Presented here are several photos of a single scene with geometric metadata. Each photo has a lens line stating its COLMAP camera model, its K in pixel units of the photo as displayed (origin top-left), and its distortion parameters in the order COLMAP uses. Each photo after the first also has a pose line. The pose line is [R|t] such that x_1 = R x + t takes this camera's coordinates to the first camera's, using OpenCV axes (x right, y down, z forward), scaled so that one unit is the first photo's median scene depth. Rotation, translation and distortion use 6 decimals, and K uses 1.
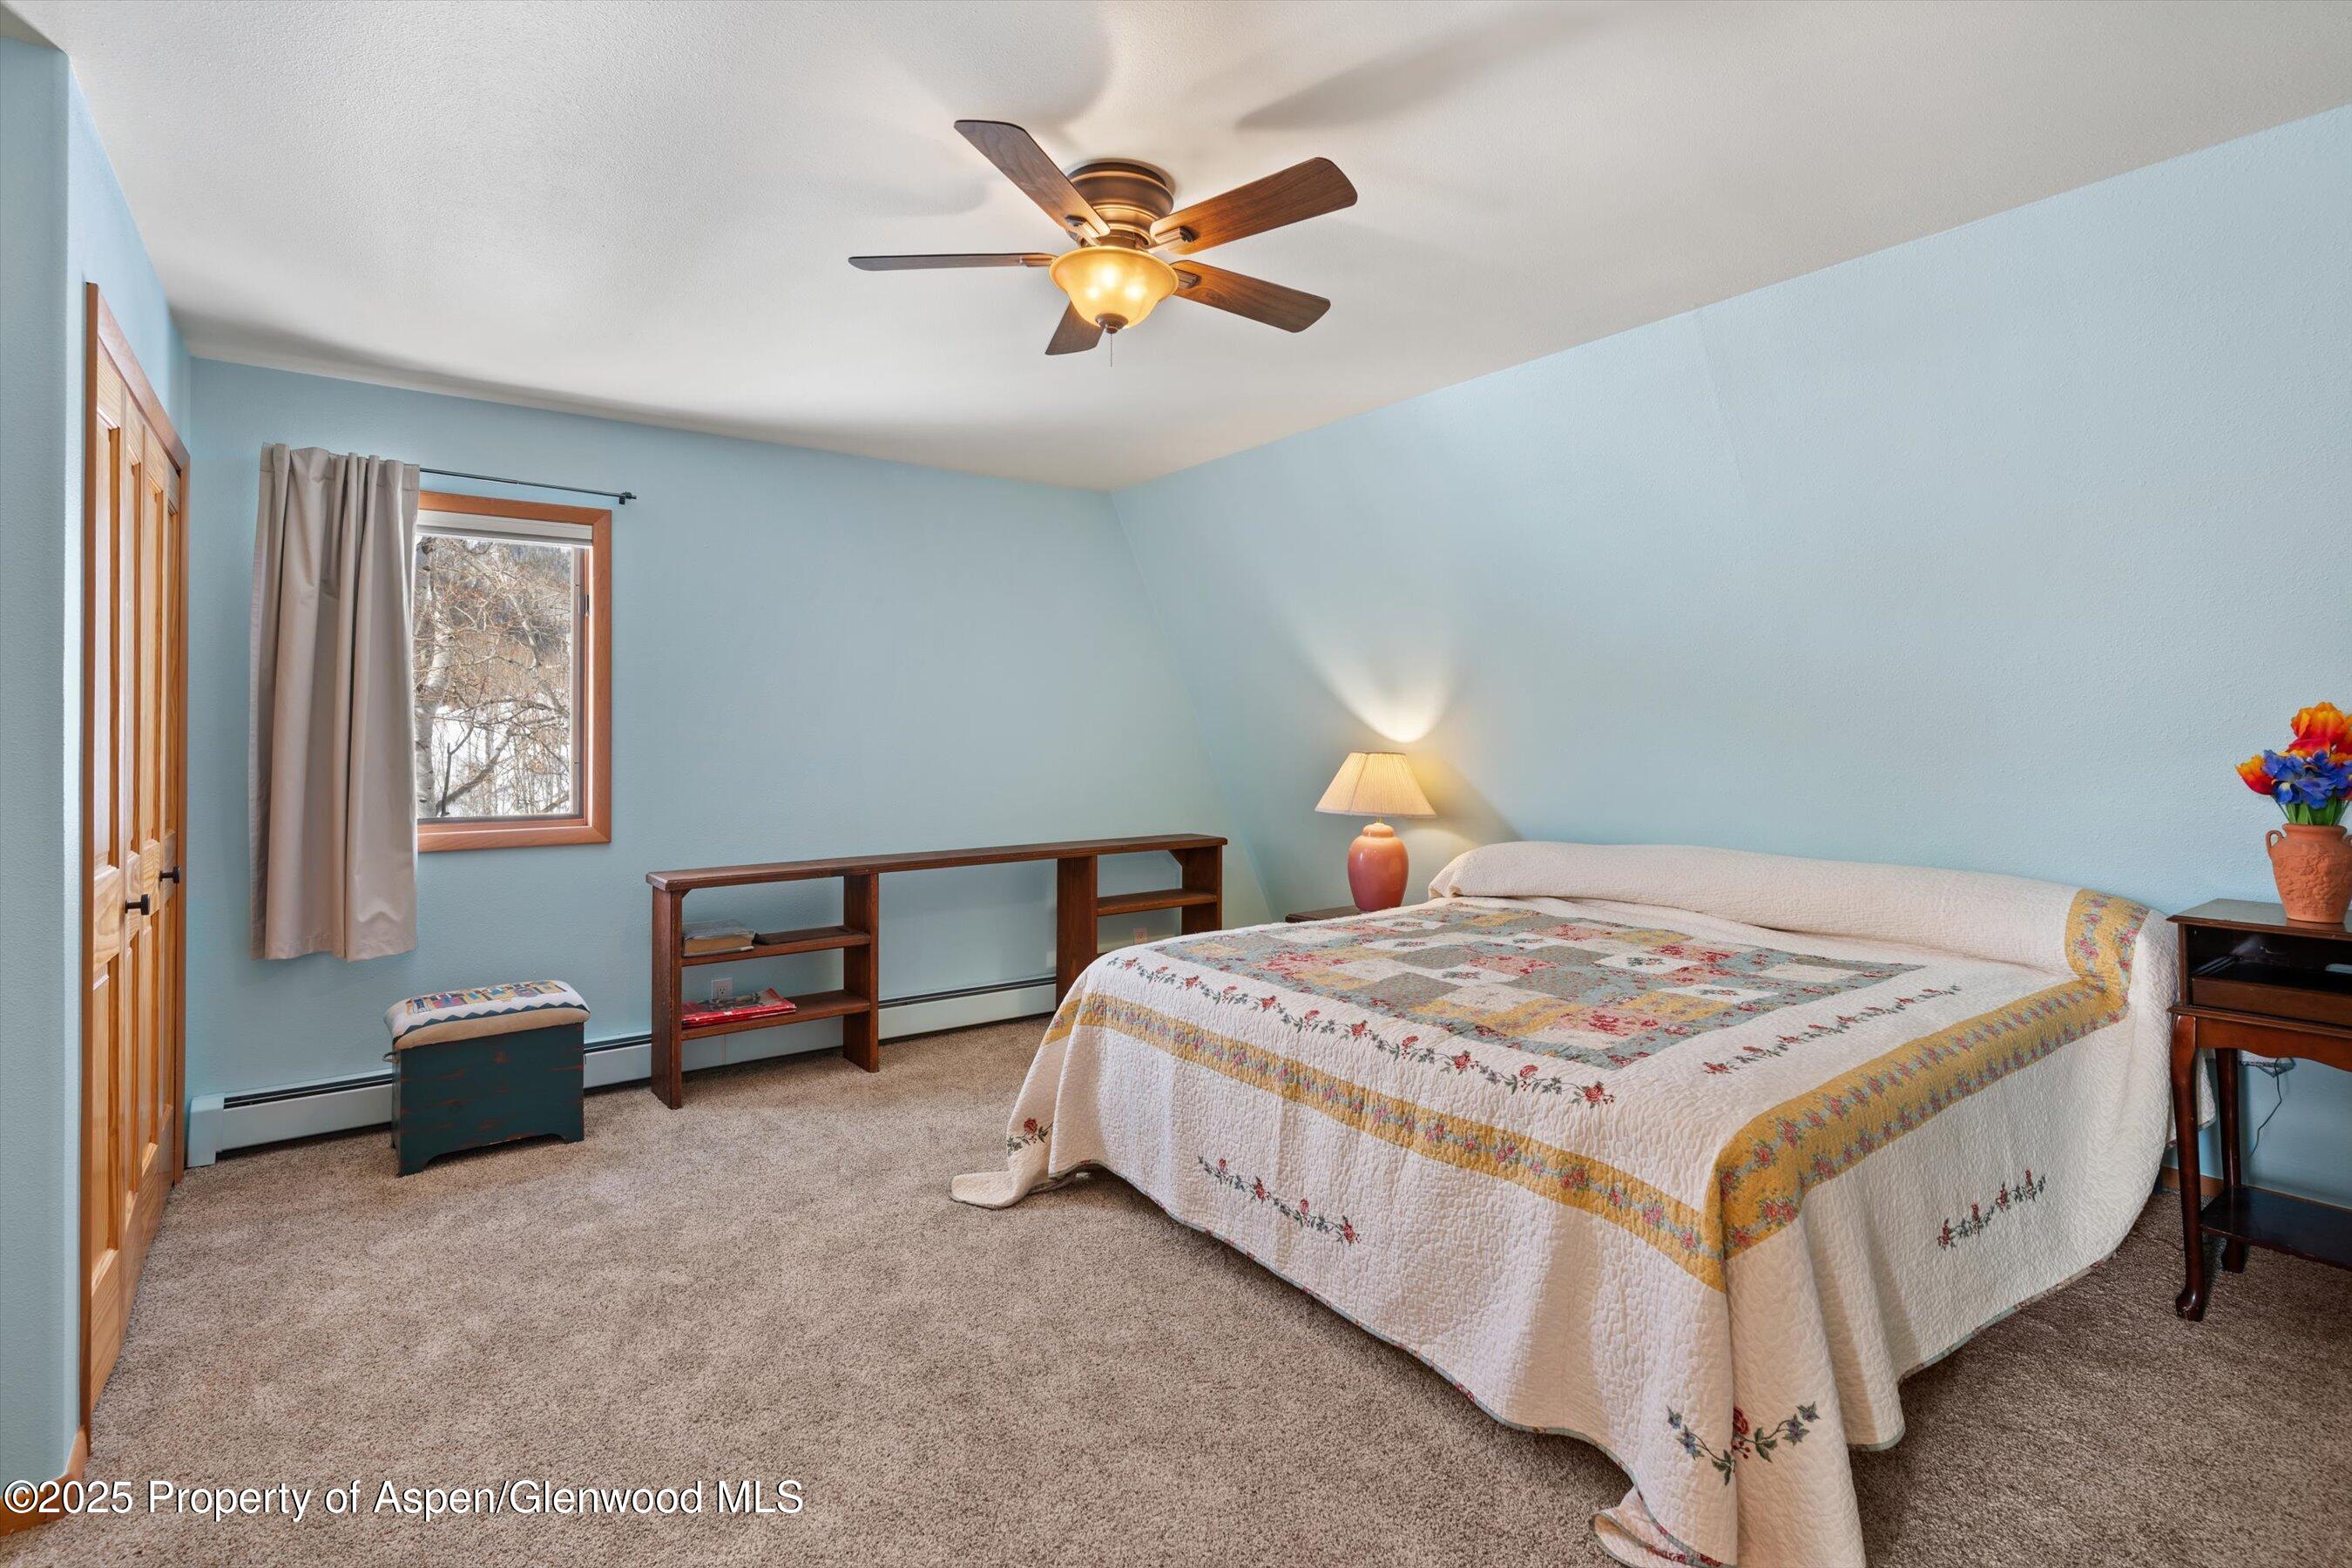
lens RADIAL K [[1125.2, 0, 1180.3], [0, 1125.2, 740.0], [0, 0, 1]] dist [0.000416, 0.000054]
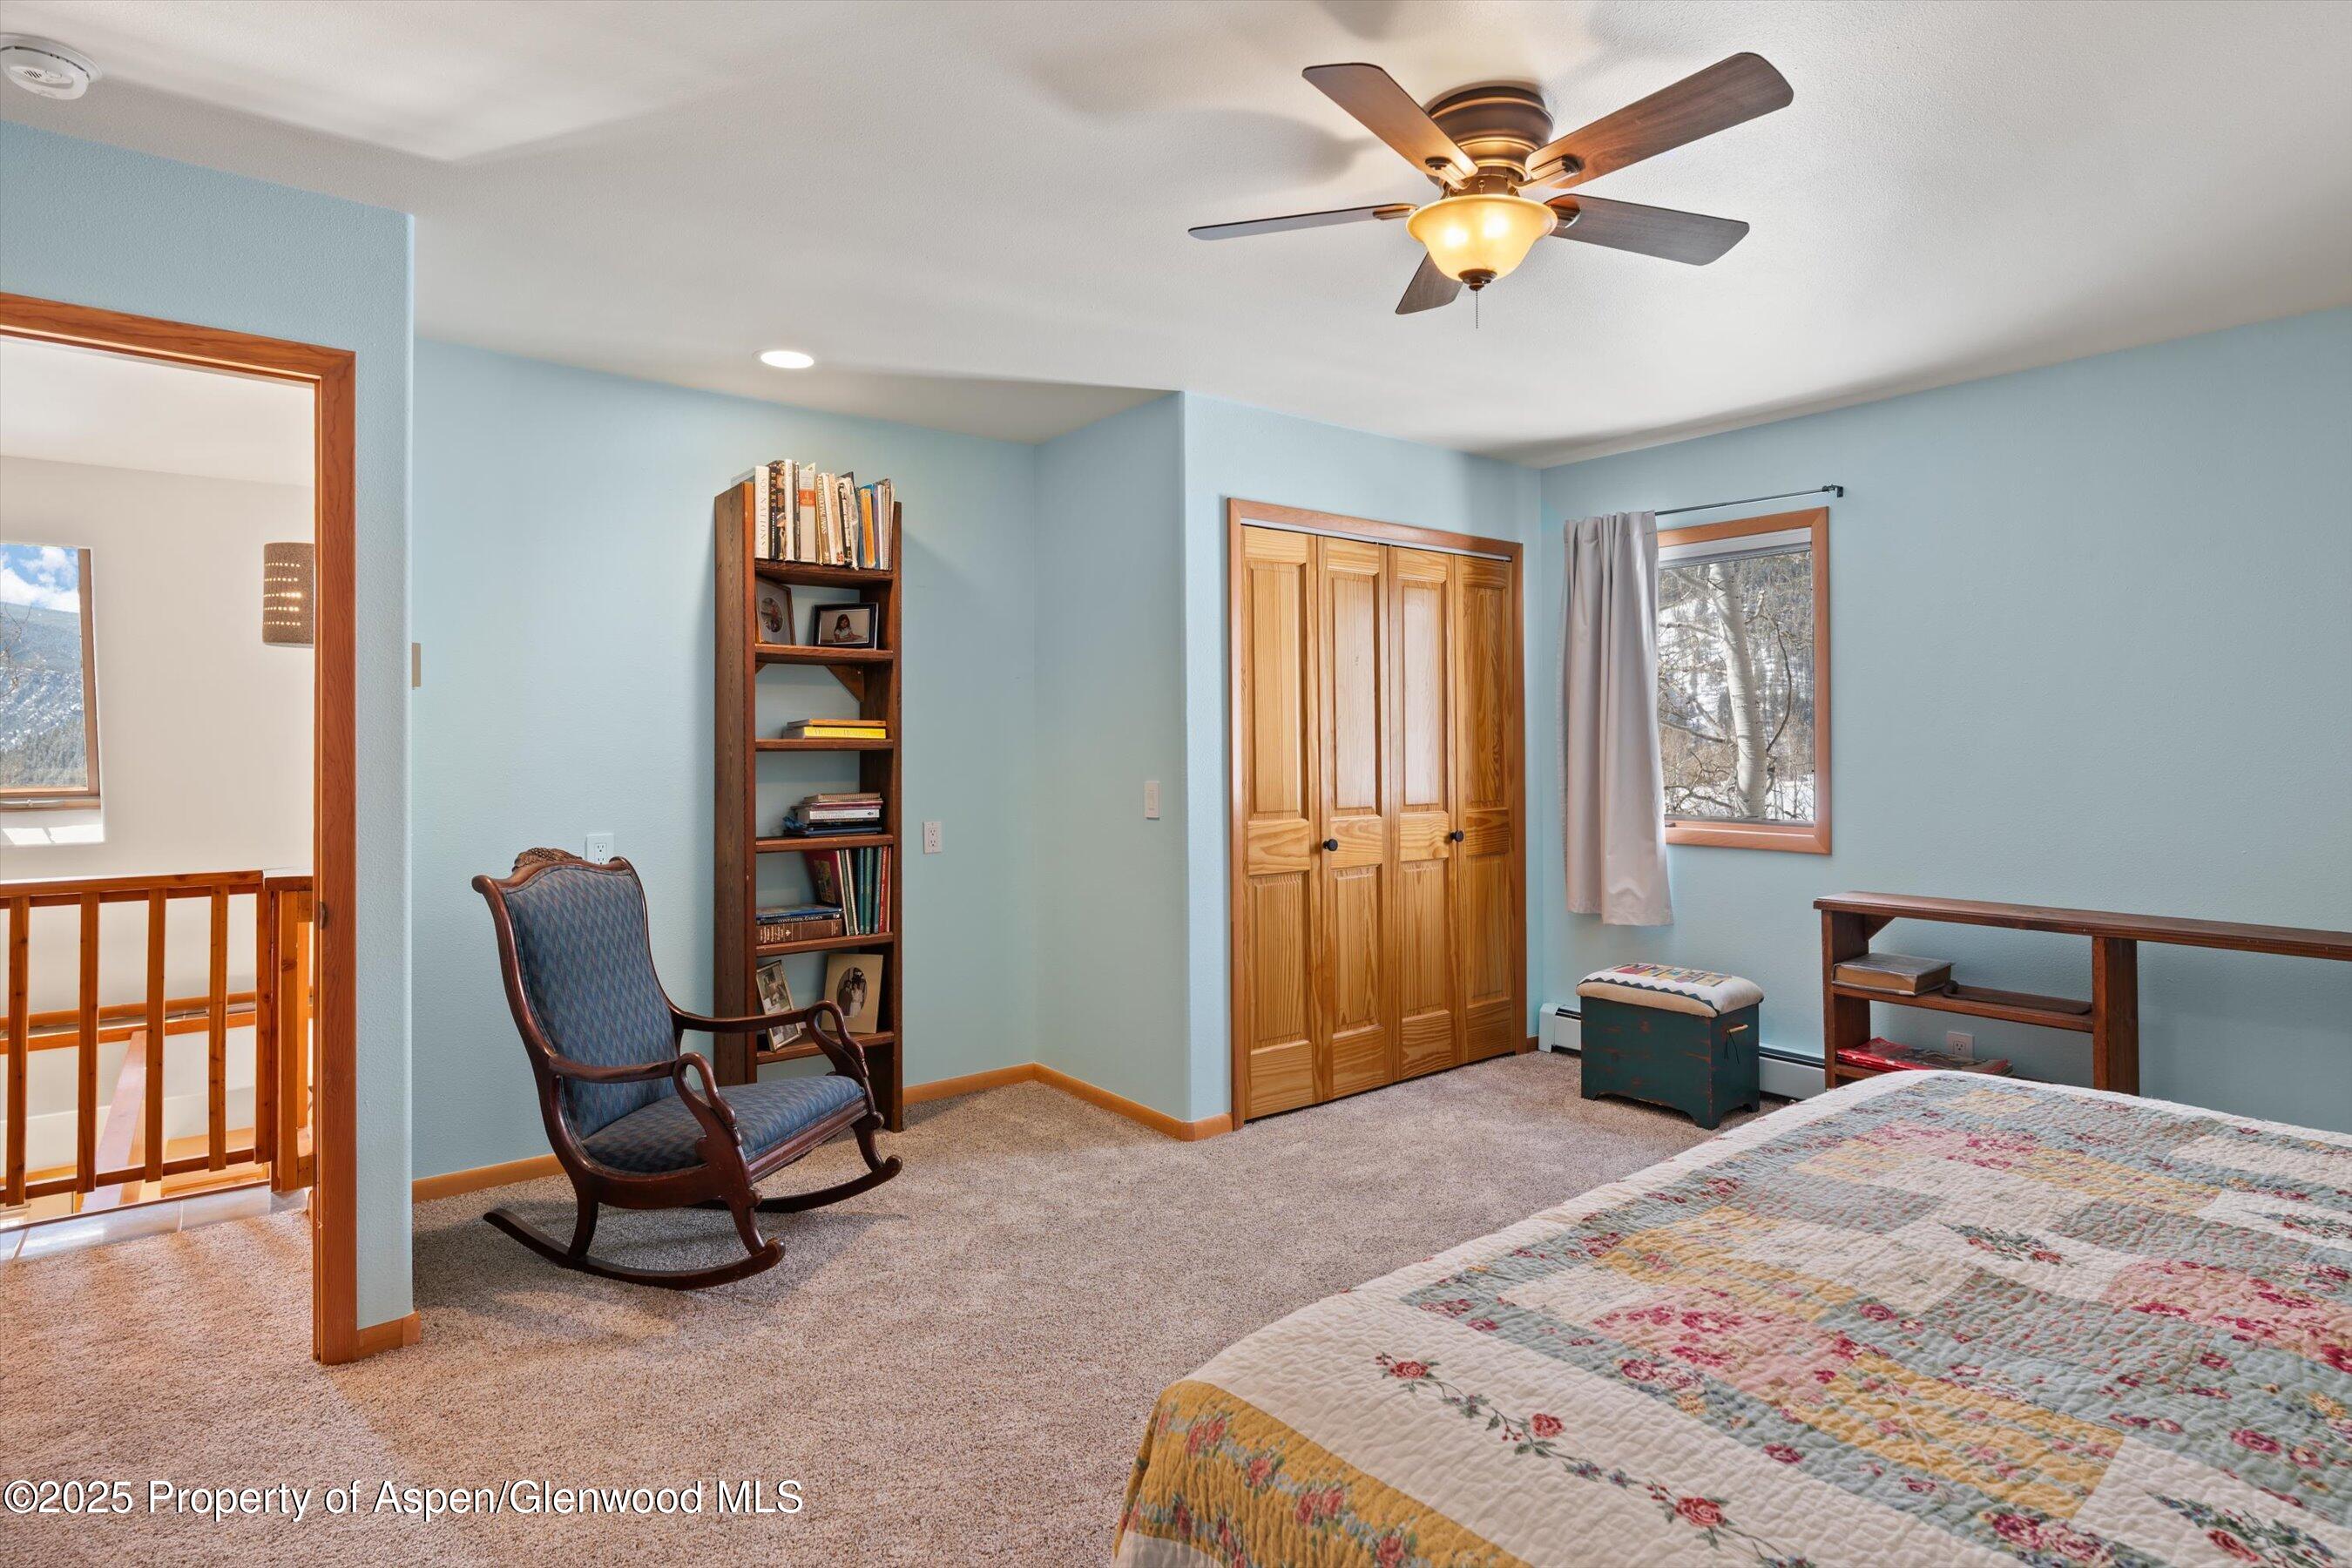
lens RADIAL K [[1188.7, 0, 1176.0], [0, 1188.7, 784.0], [0, 0, 1]] dist [0.001357, -0.000386]
pose [[0.053149, 0.038545, -0.997842, 0.543506], [-0.002167, 0.999257, 0.038485, -0.007872], [0.998584, 0.000117, 0.053193, 0.449495]]
